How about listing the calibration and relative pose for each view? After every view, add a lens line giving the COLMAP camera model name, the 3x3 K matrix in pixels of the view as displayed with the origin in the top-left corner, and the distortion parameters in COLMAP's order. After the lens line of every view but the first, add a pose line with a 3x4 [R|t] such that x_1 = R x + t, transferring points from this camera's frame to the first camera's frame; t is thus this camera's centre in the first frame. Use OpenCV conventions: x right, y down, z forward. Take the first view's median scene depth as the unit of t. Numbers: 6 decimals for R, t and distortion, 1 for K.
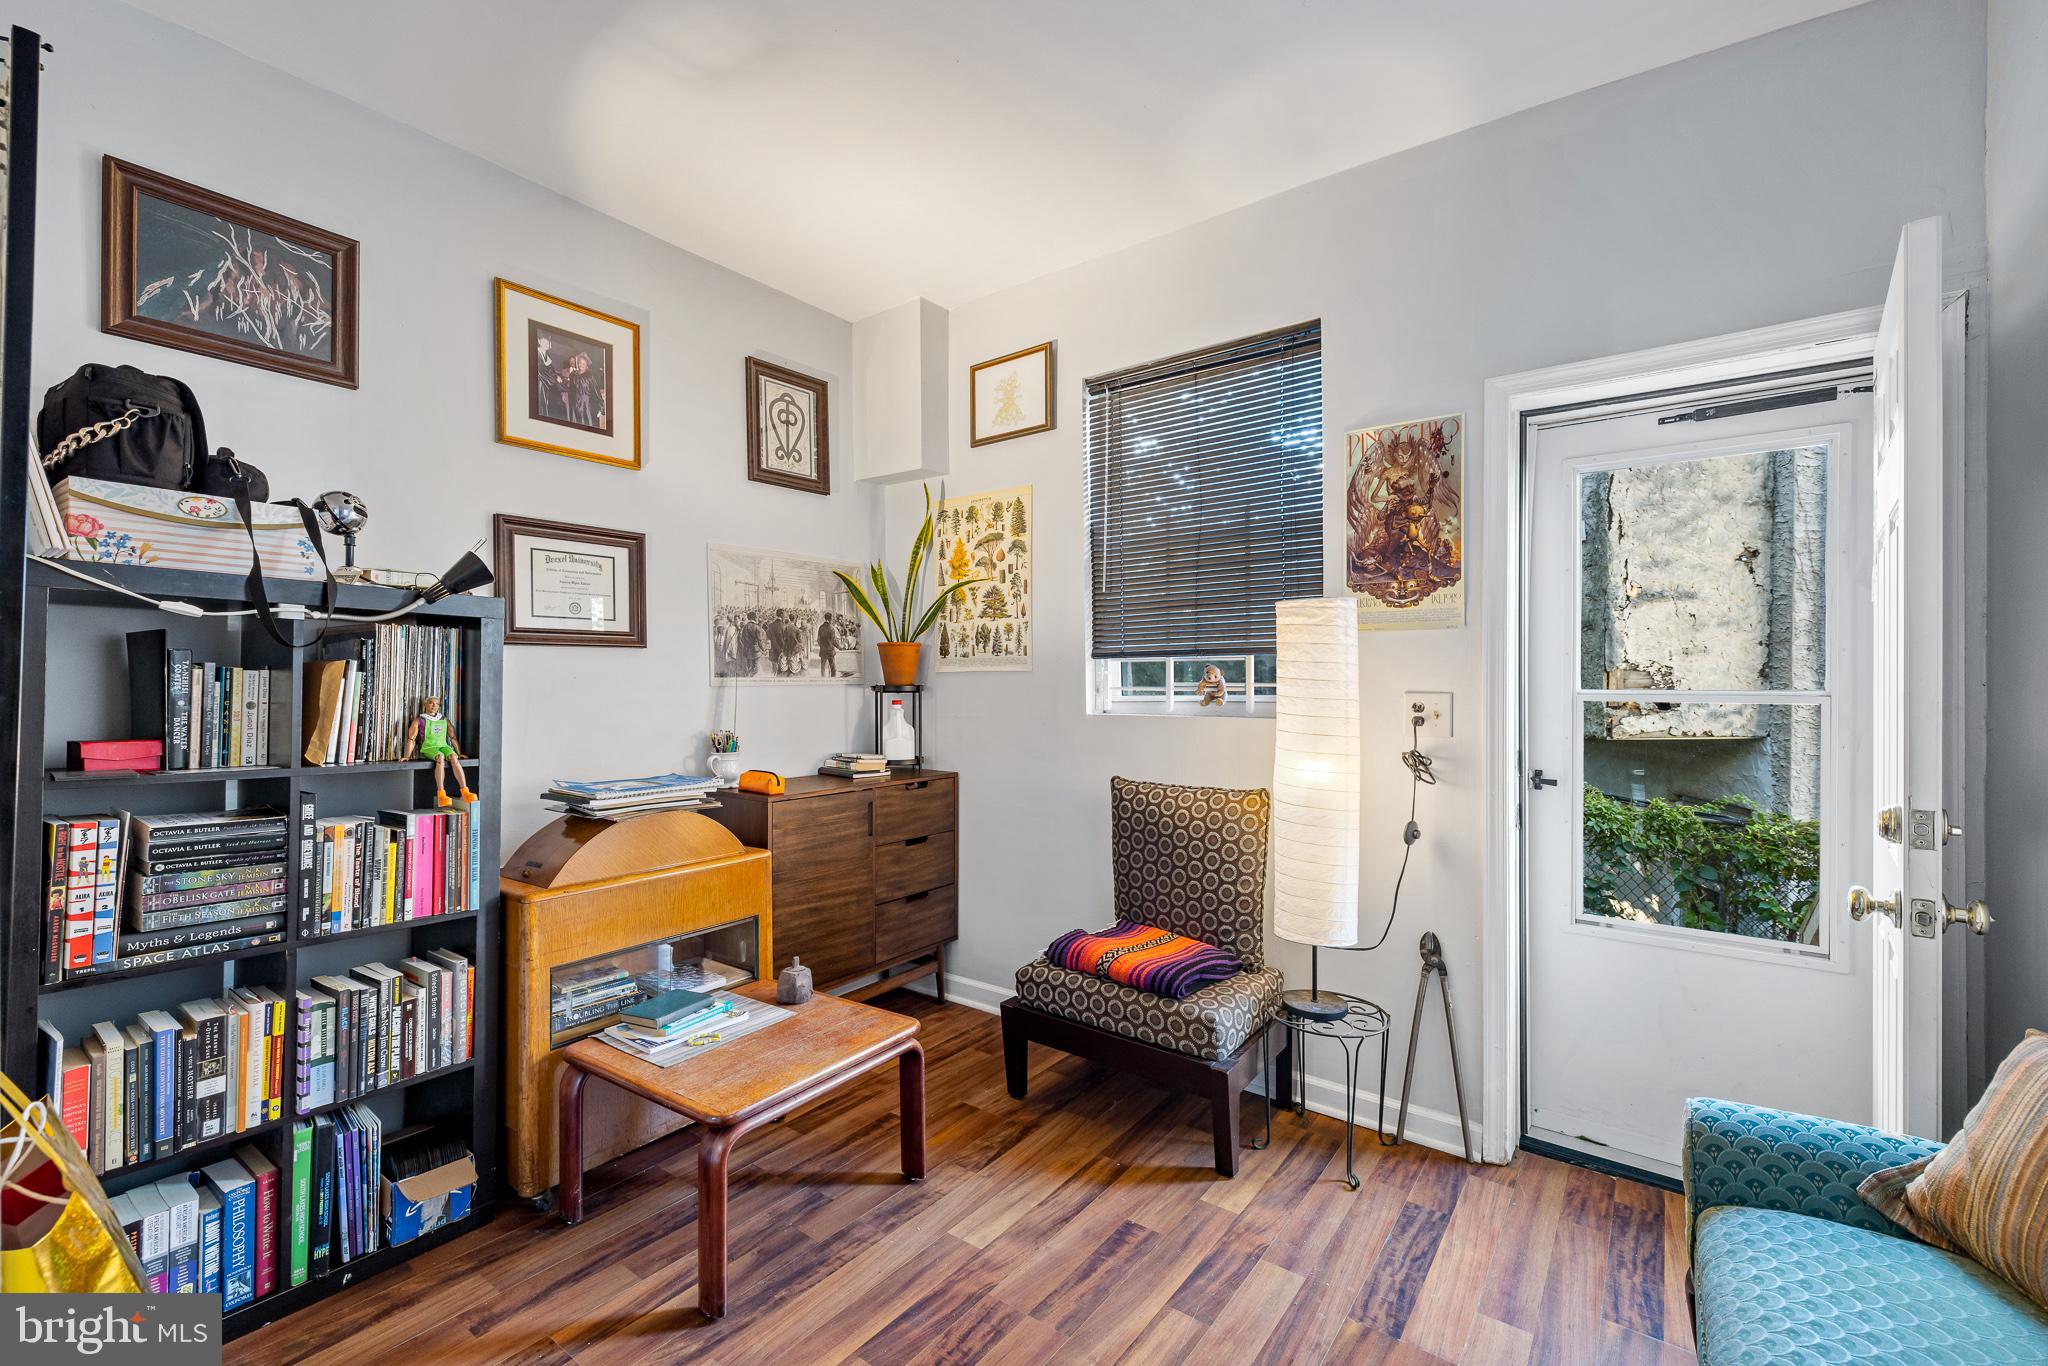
lens RADIAL K [[878.5, 0, 1014.6], [0, 878.5, 684.2], [0, 0, 1]] dist [0.000890, -0.000571]
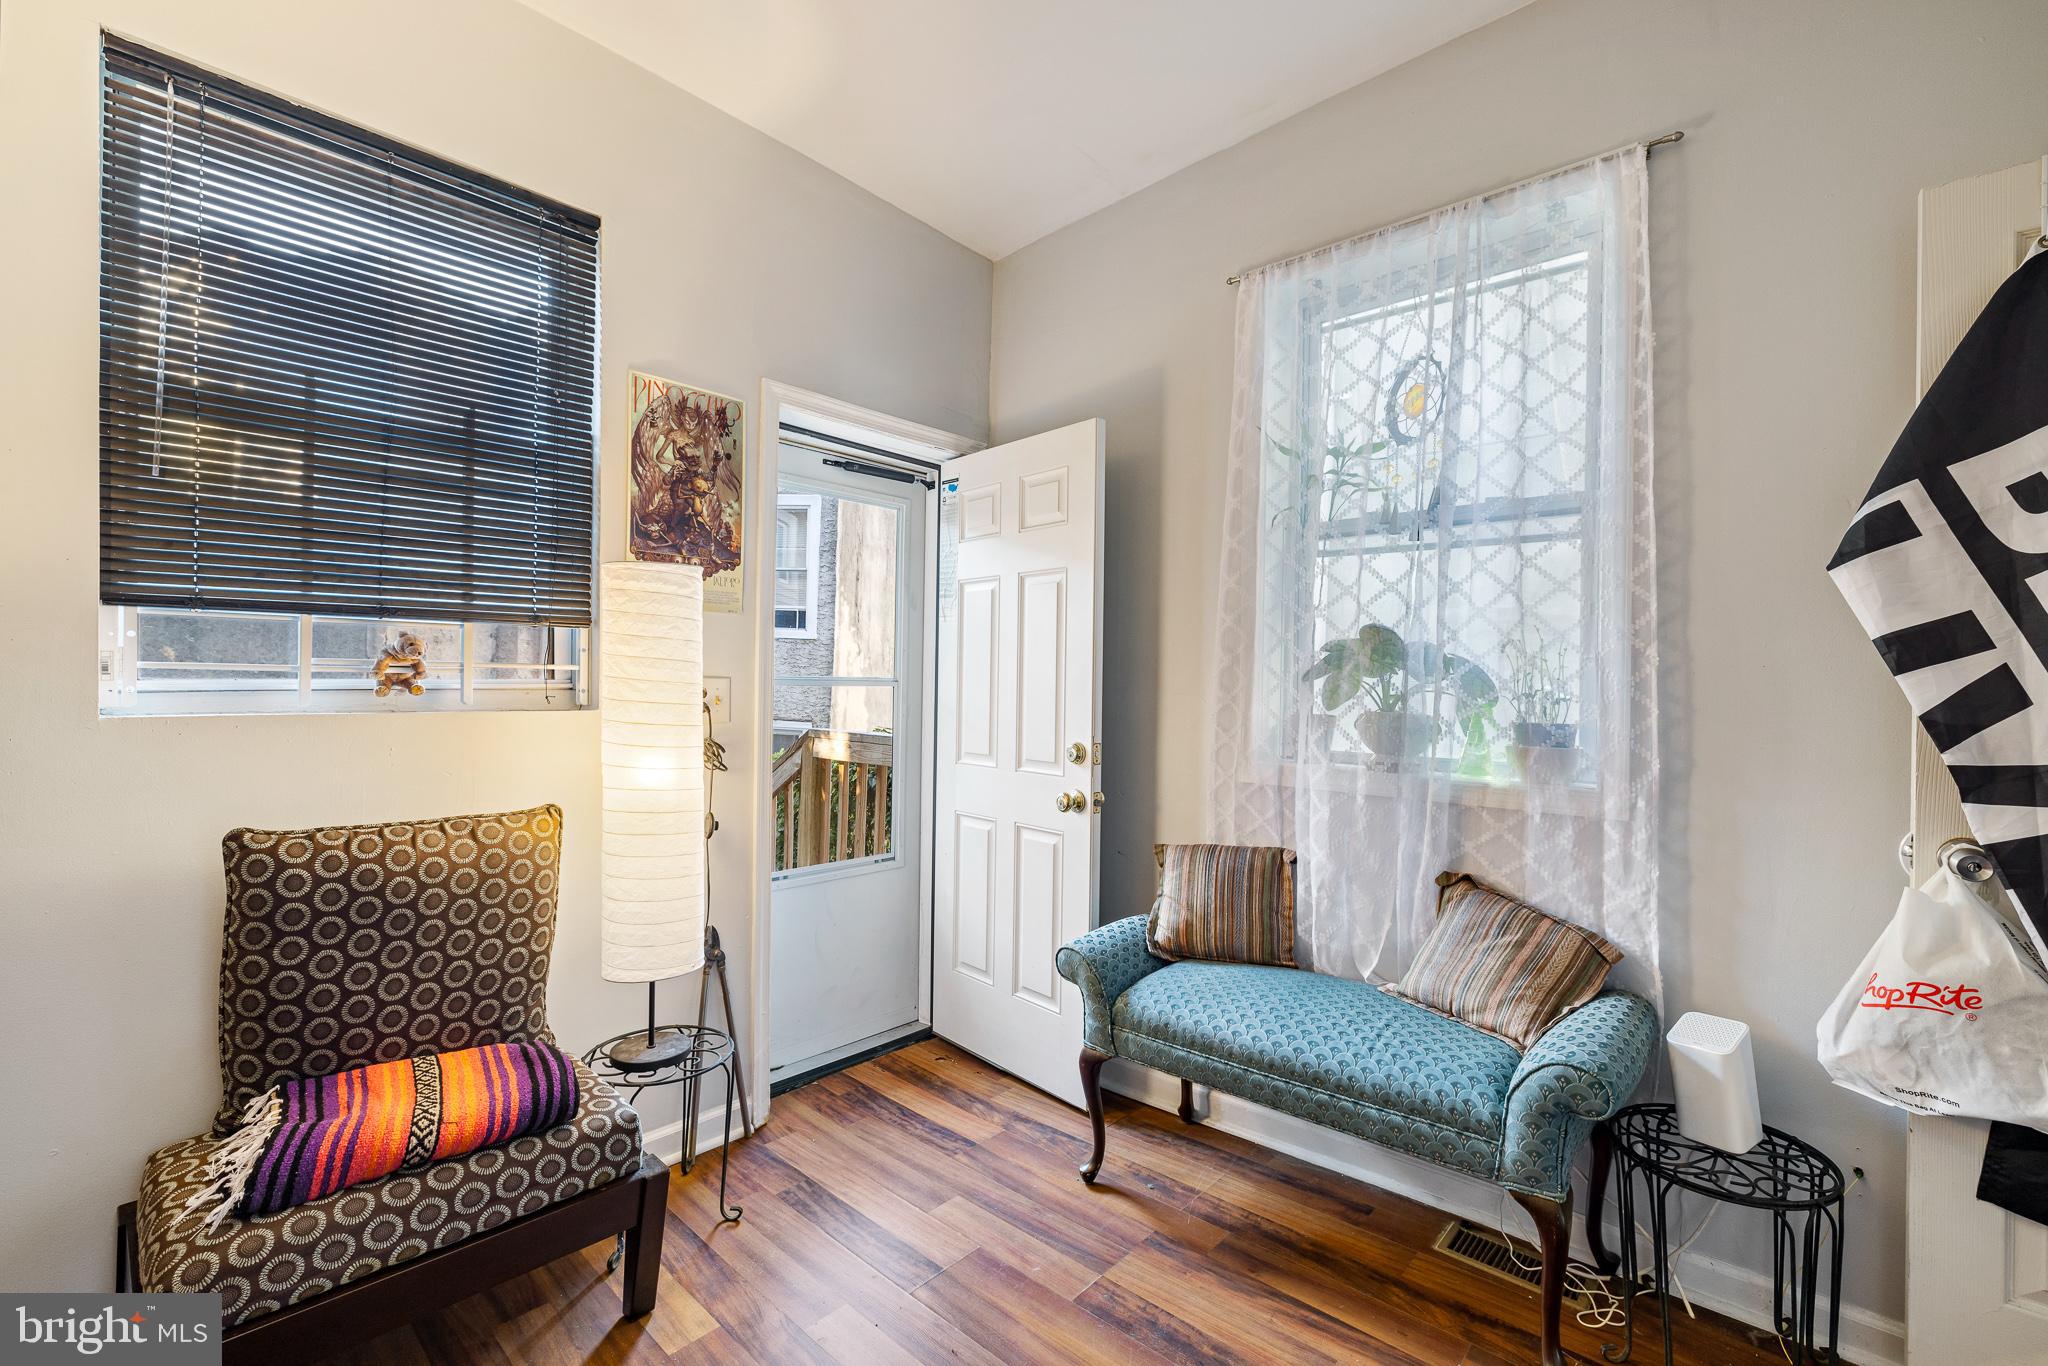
lens RADIAL K [[878.5, 0, 1022.1], [0, 878.5, 675.8], [0, 0, 1]] dist [0.000890, -0.000571]
pose [[0.085244, 0.007398, 0.996333, -0.453535], [-0.011717, 0.999911, -0.006422, 0.010275], [-0.996291, -0.011127, 0.085323, 0.570200]]
